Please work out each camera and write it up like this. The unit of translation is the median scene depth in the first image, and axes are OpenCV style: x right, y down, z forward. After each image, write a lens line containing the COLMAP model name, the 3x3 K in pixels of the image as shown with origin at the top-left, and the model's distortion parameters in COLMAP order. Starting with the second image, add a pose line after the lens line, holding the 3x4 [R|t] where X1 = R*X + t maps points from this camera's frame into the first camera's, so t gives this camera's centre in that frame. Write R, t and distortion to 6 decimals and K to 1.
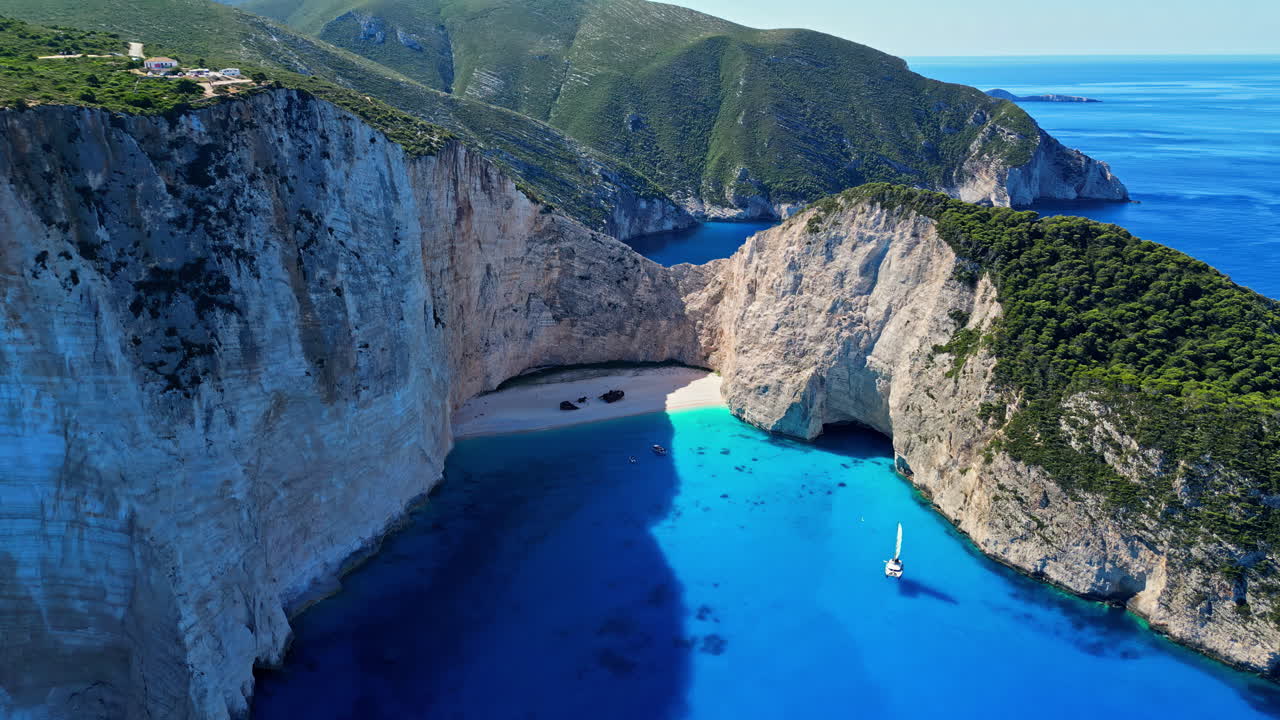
lens RADIAL K [[936.2, 0, 644.4], [0, 936.2, 363.5], [0, 0, 1]] dist [0.077327, -0.072826]
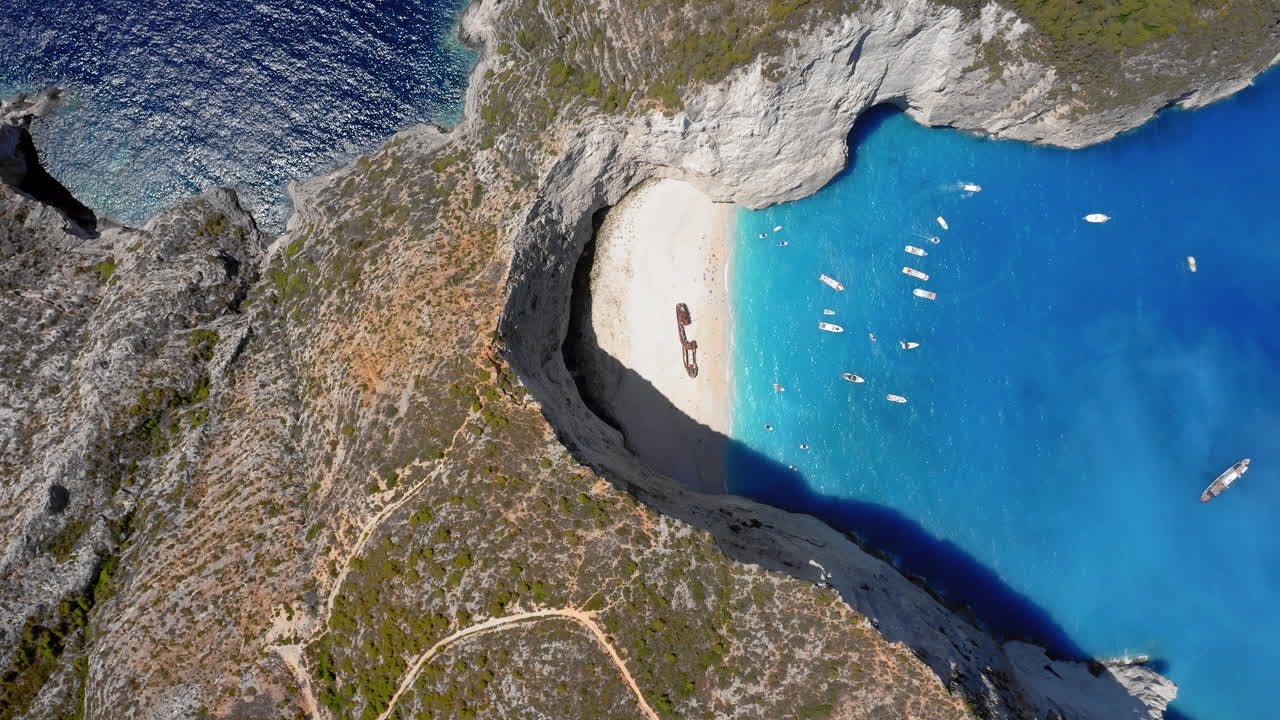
lens RADIAL K [[1075.1, 0, 640.1], [0, 1075.1, 354.2], [0, 0, 1]] dist [-0.030721, -0.025175]
pose [[0.334480, -0.942384, 0.006044, -0.098778], [0.316811, 0.118481, 0.941059, -1.086661], [-0.887555, -0.312851, 0.338187, 0.752371]]
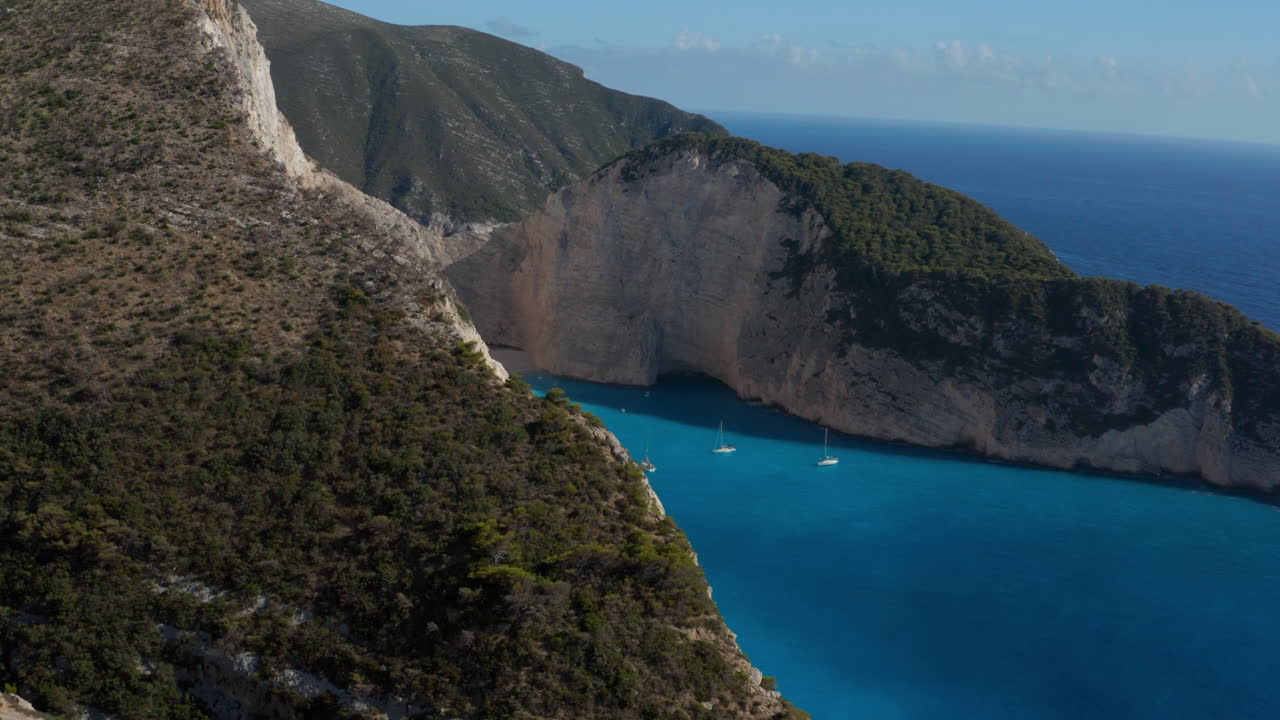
lens RADIAL K [[1425.0, 0, 630.3], [0, 1425.0, 360.8], [0, 0, 1]] dist [-0.182037, 0.000000]
pose [[0.935864, -0.029347, 0.351136, -0.359376], [0.074590, 0.990442, -0.116022, 0.227549], [-0.344375, 0.134772, 0.929108, -0.360197]]
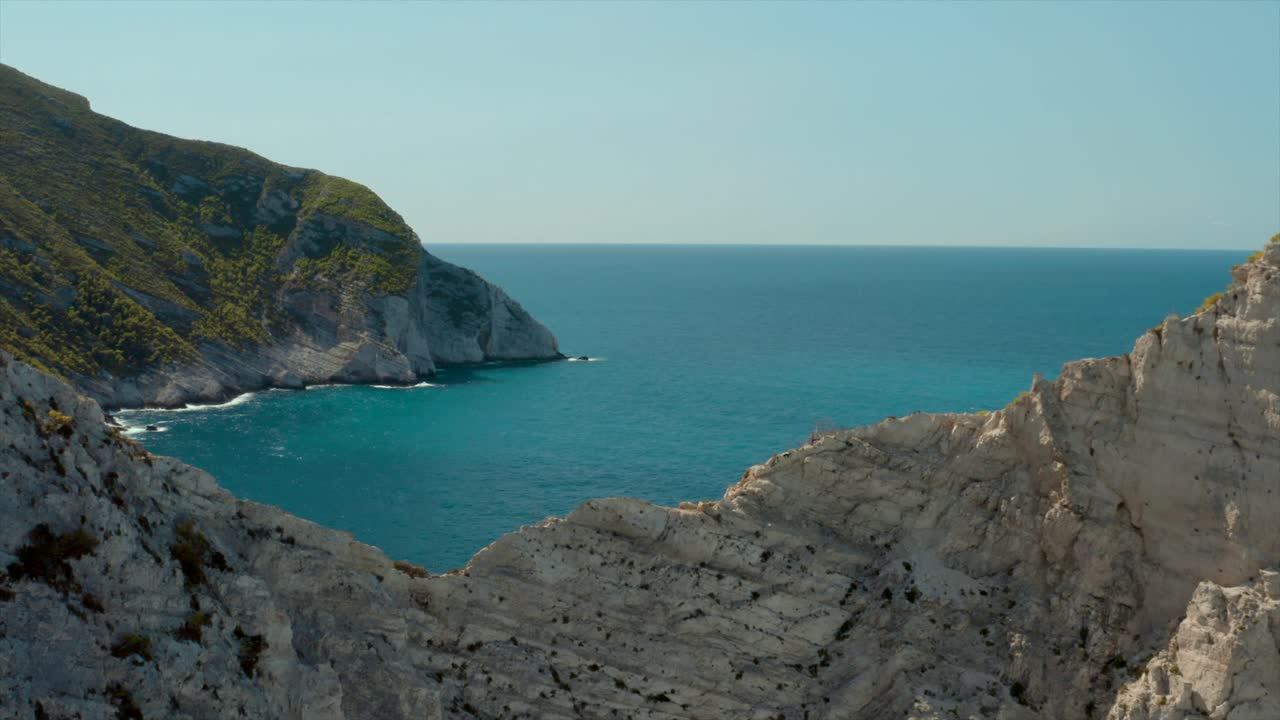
lens RADIAL K [[1490.9, 0, 639.8], [0, 1490.9, 359.3], [0, 0, 1]] dist [-0.199542, 0.000000]
pose [[0.700592, -0.056809, 0.711297, -0.093231], [0.223028, 0.964317, -0.142655, -0.121652], [-0.677812, 0.258582, 0.688263, 1.089531]]
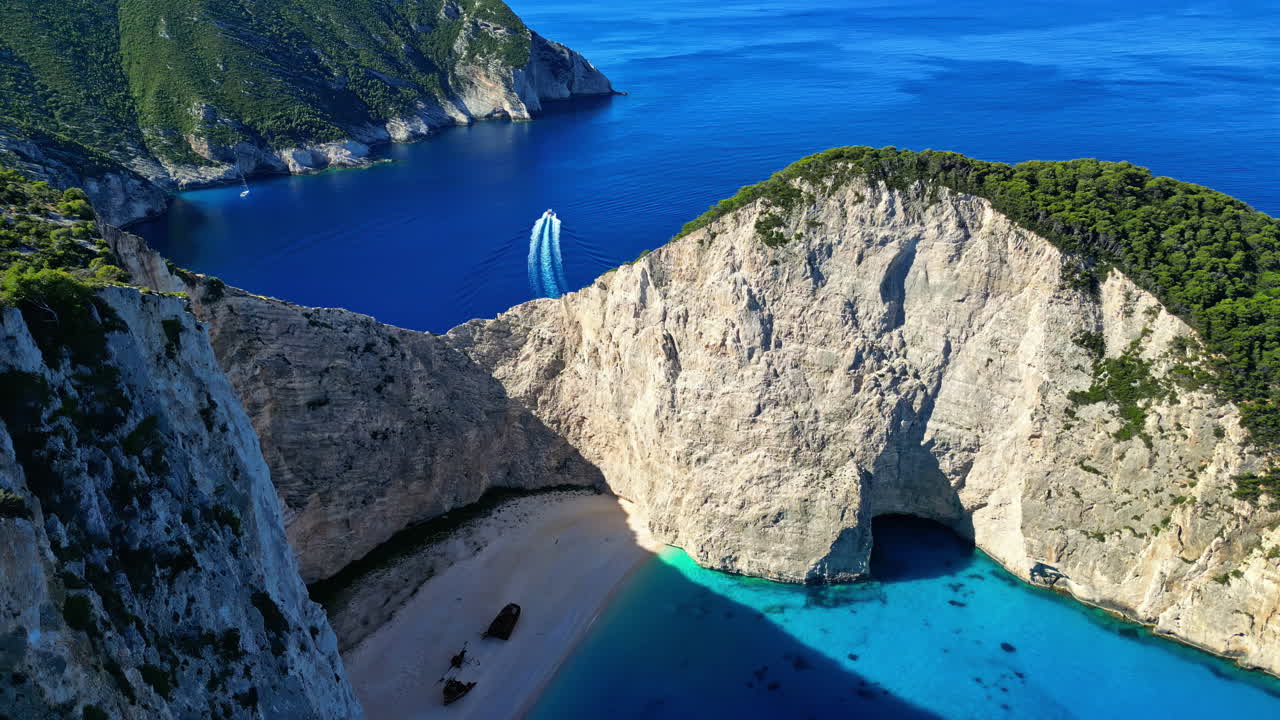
lens RADIAL K [[936.2, 0, 642.3], [0, 936.2, 350.8], [0, 0, 1]] dist [0.077327, -0.072826]
pose [[0.756654, -0.276490, 0.592476, -0.274970], [0.215503, 0.961011, 0.173254, -0.206702], [-0.617279, -0.003413, 0.786737, 0.609743]]
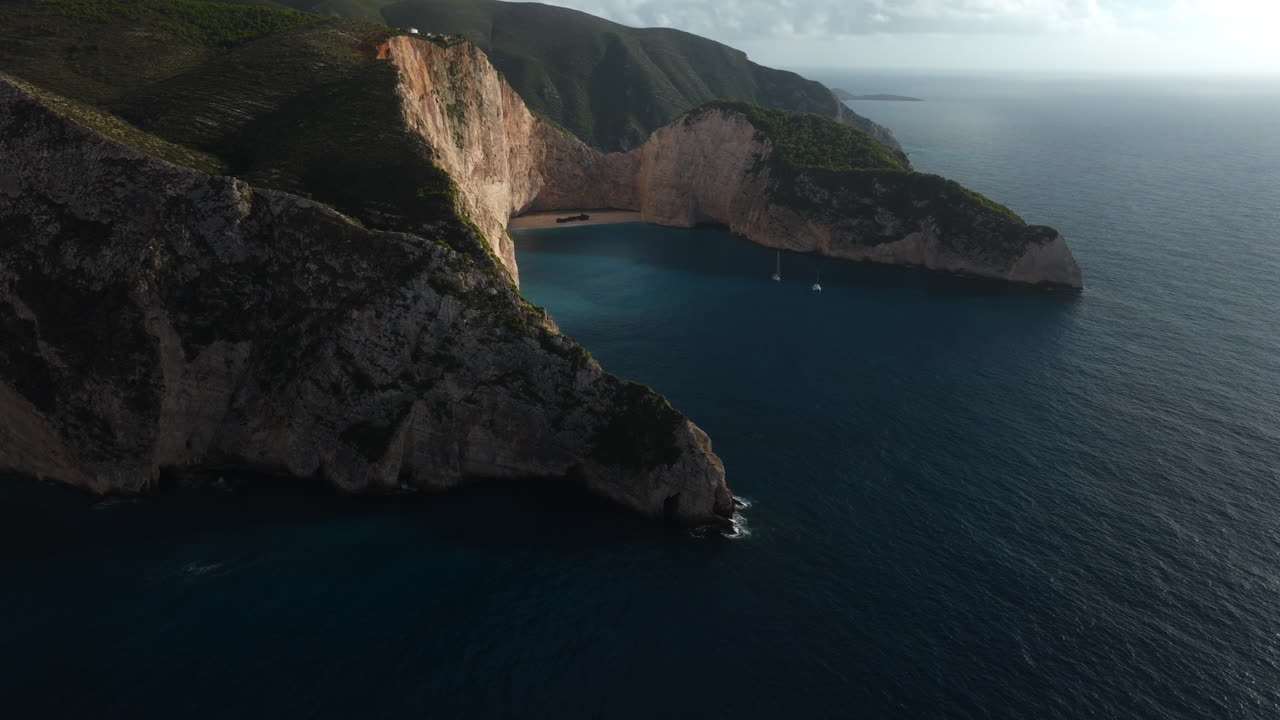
lens RADIAL K [[1020.0, 0, 644.4], [0, 1020.0, 364.4], [0, 0, 1]] dist [0.008855, 0.003743]
pose [[0.989703, -0.032294, 0.139445, -0.228963], [0.036079, 0.999044, -0.024700, 0.424313], [-0.138514, 0.029477, 0.989922, -1.114496]]
